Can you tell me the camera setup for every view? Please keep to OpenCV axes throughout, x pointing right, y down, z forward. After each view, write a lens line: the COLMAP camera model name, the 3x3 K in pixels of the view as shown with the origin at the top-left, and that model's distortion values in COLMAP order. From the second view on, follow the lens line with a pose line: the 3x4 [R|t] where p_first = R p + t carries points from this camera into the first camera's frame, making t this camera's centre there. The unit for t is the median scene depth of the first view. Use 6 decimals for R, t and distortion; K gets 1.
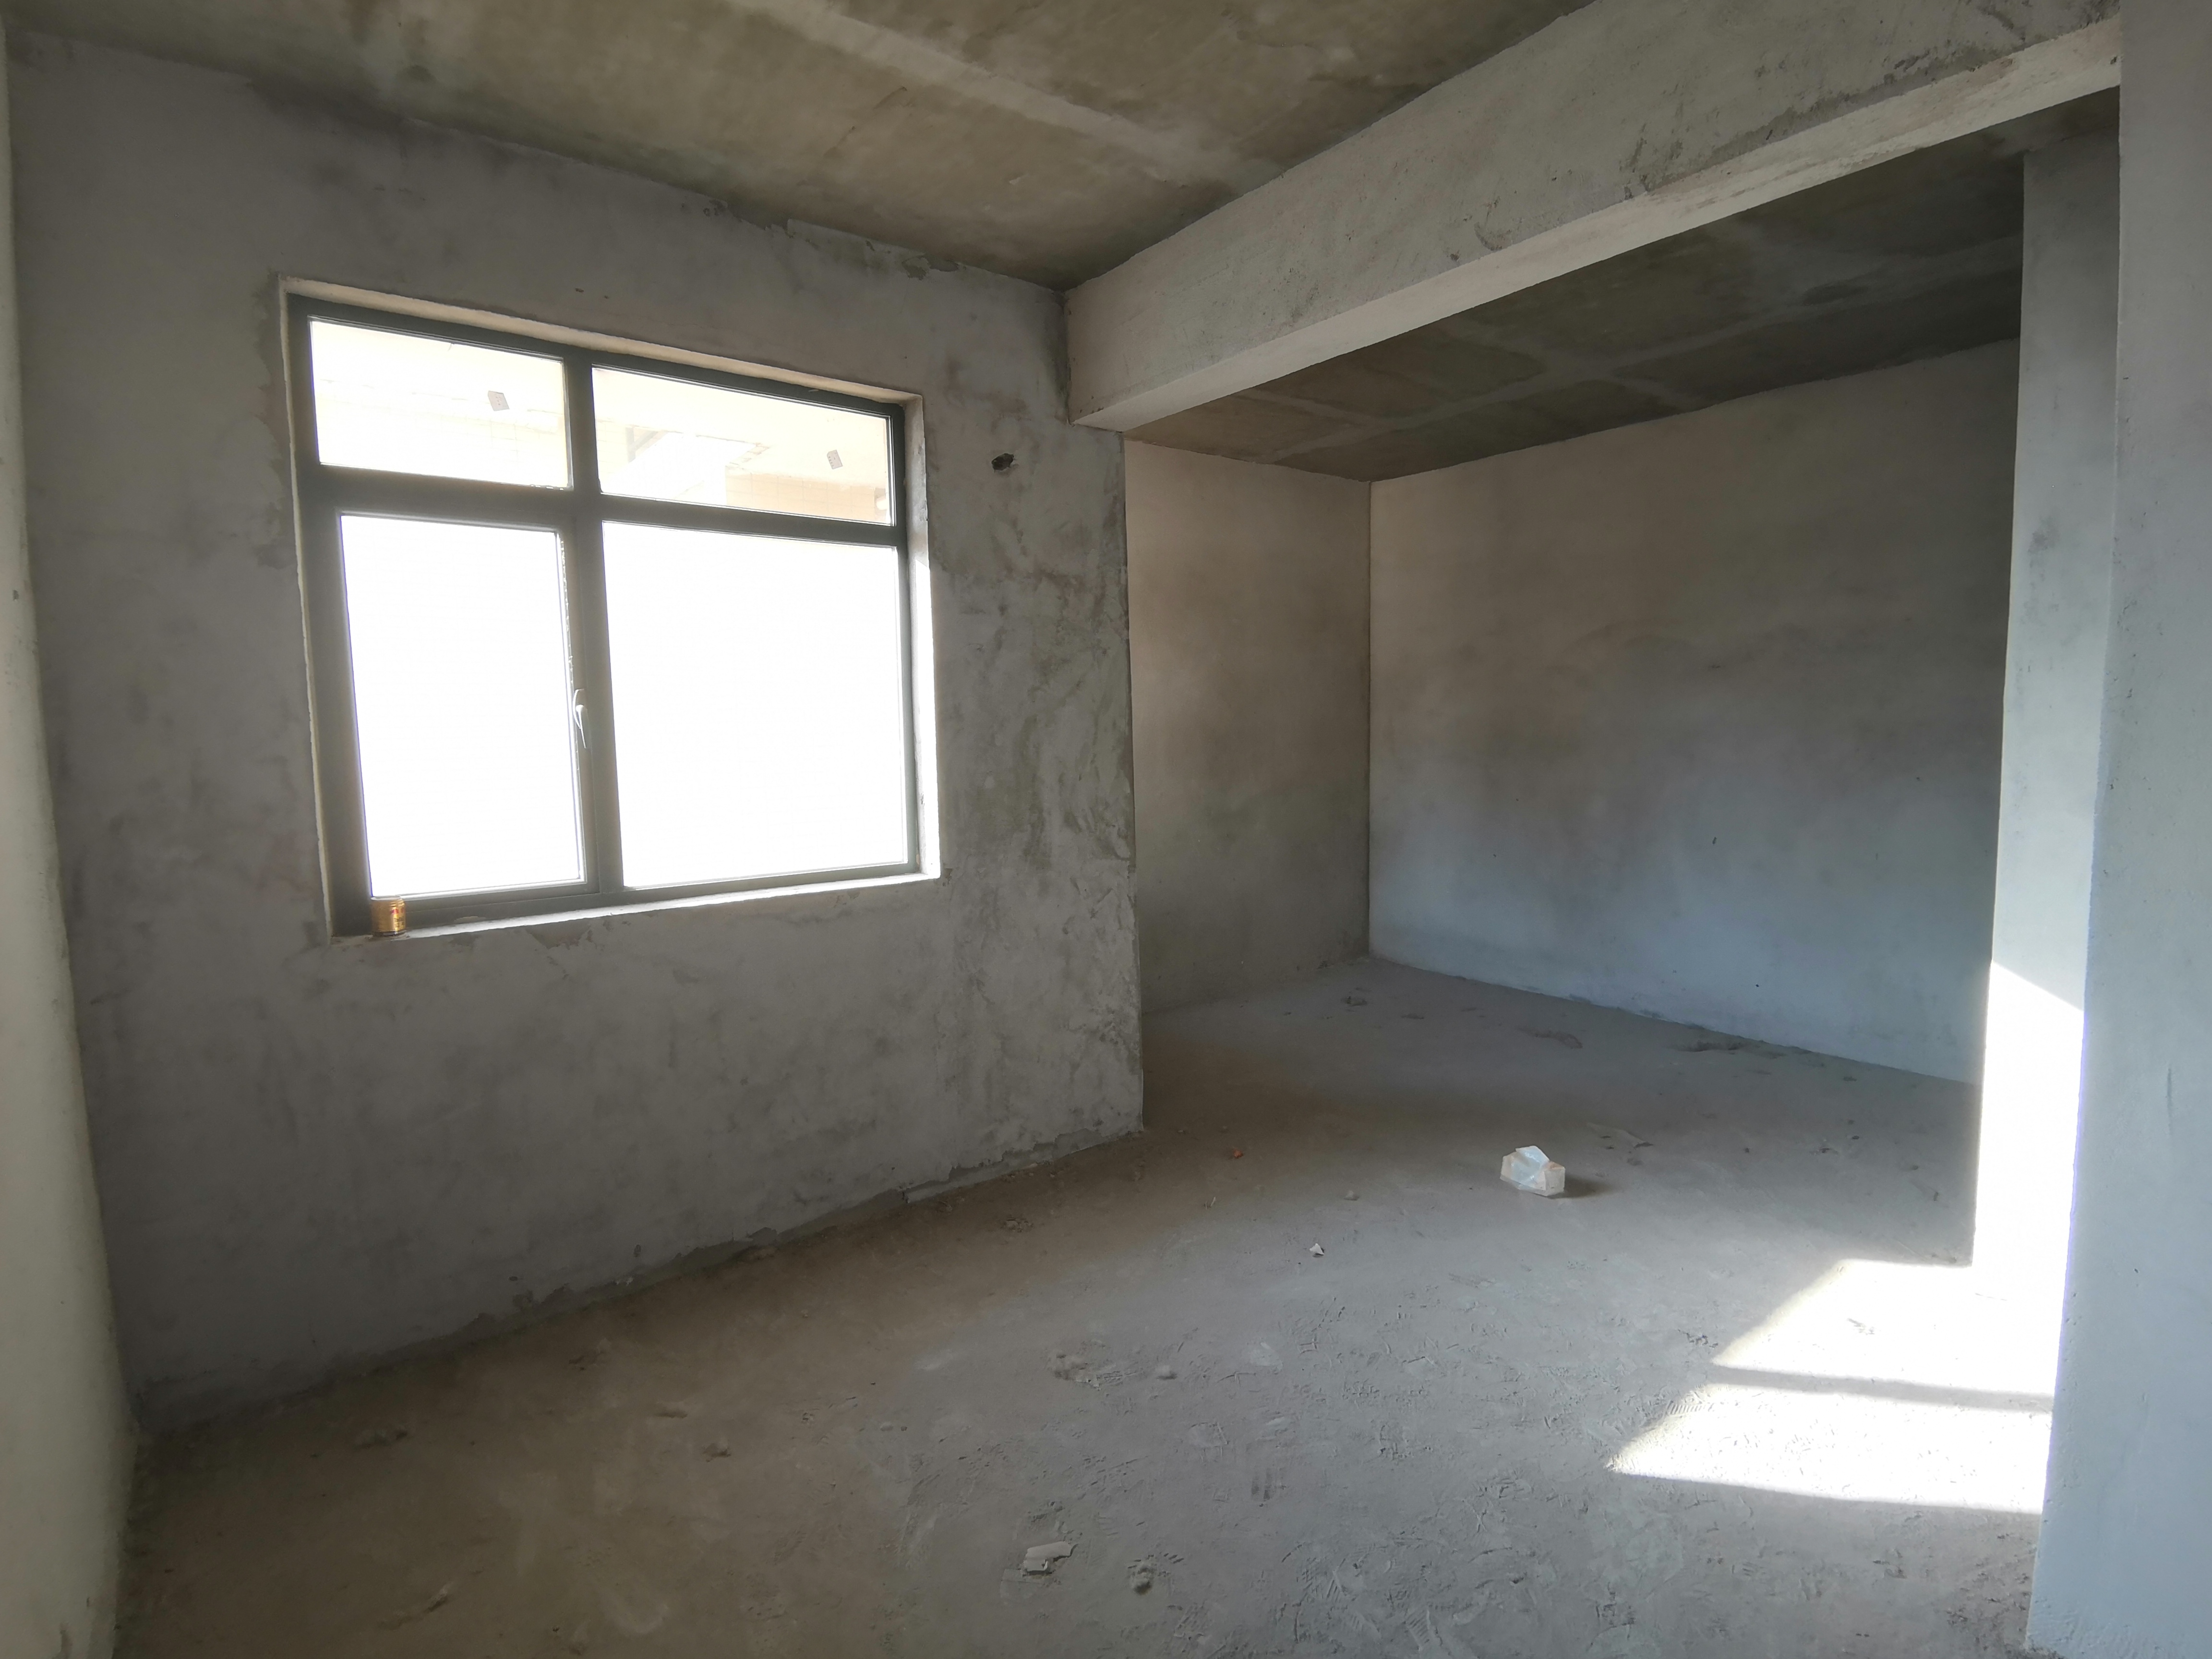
lens RADIAL K [[1091.3, 0, 1099.5], [0, 1091.3, 825.6], [0, 0, 1]] dist [-0.014097, -0.000649]
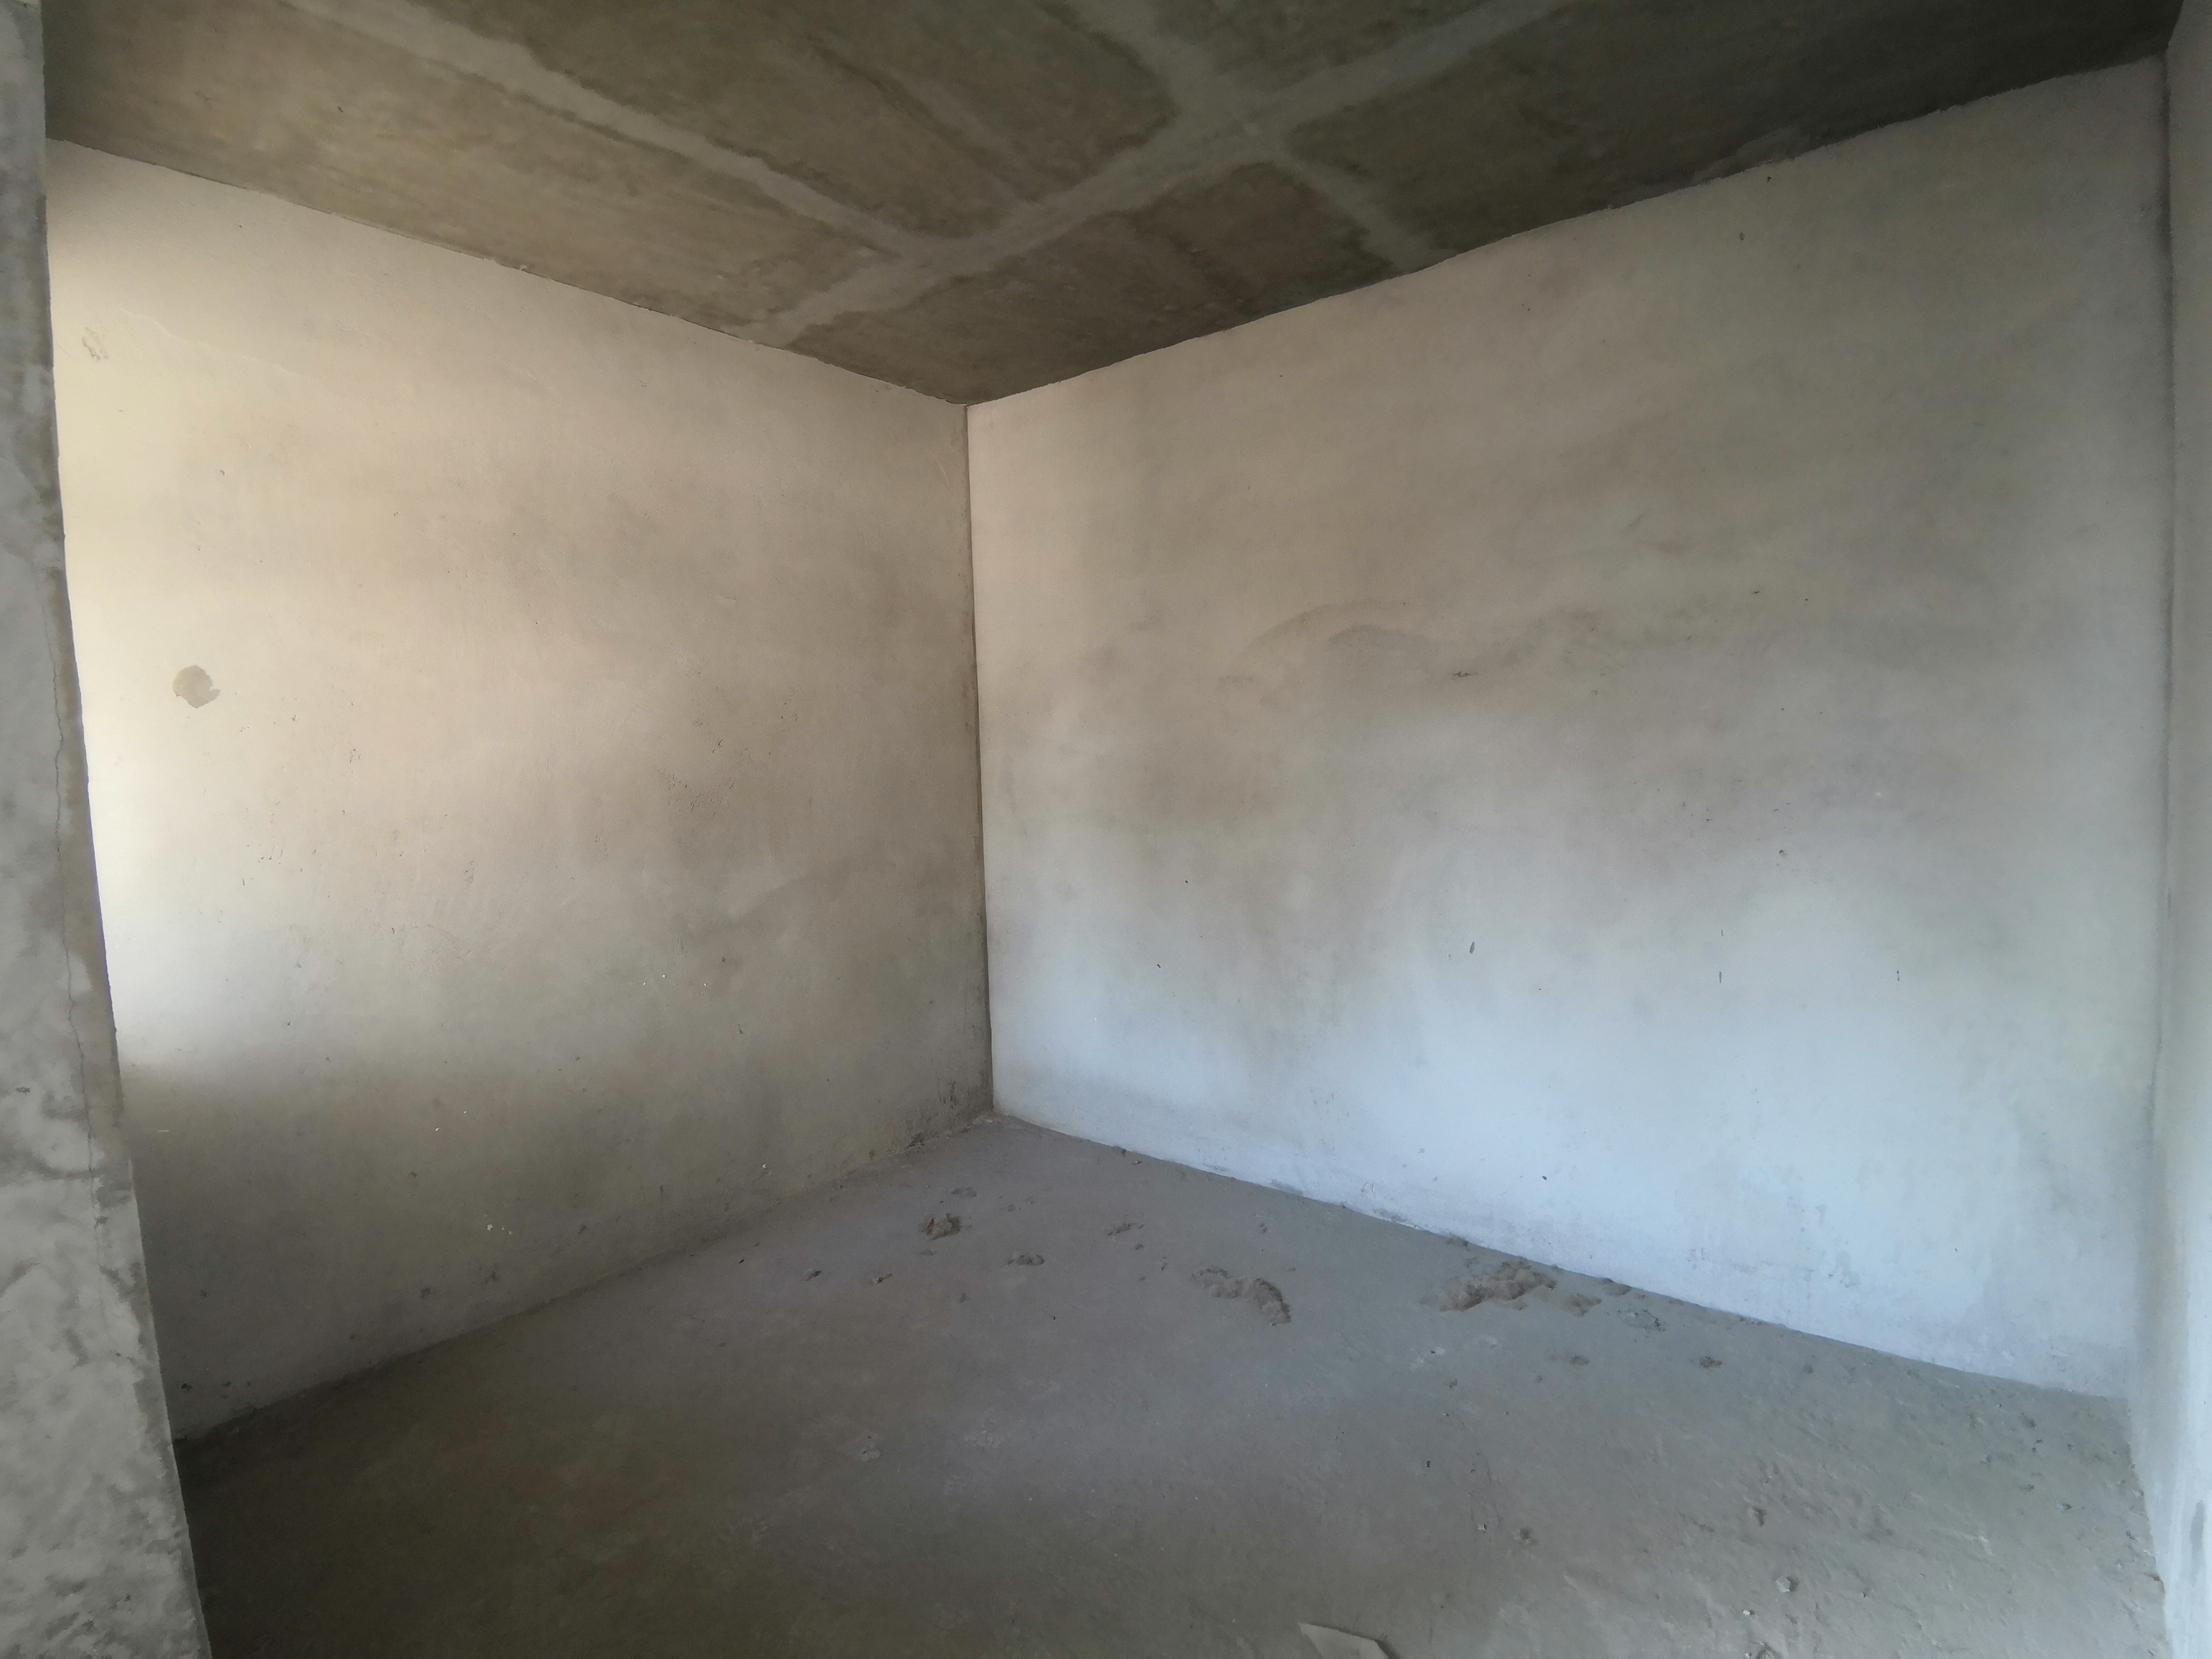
lens RADIAL K [[1091.3, 0, 1112.3], [0, 1091.3, 821.9], [0, 0, 1]] dist [-0.014097, -0.000649]
pose [[0.968236, -0.027482, 0.248524, 0.190132], [0.035699, 0.998953, -0.028616, -0.044981], [-0.247478, 0.036579, 0.968203, 0.398526]]
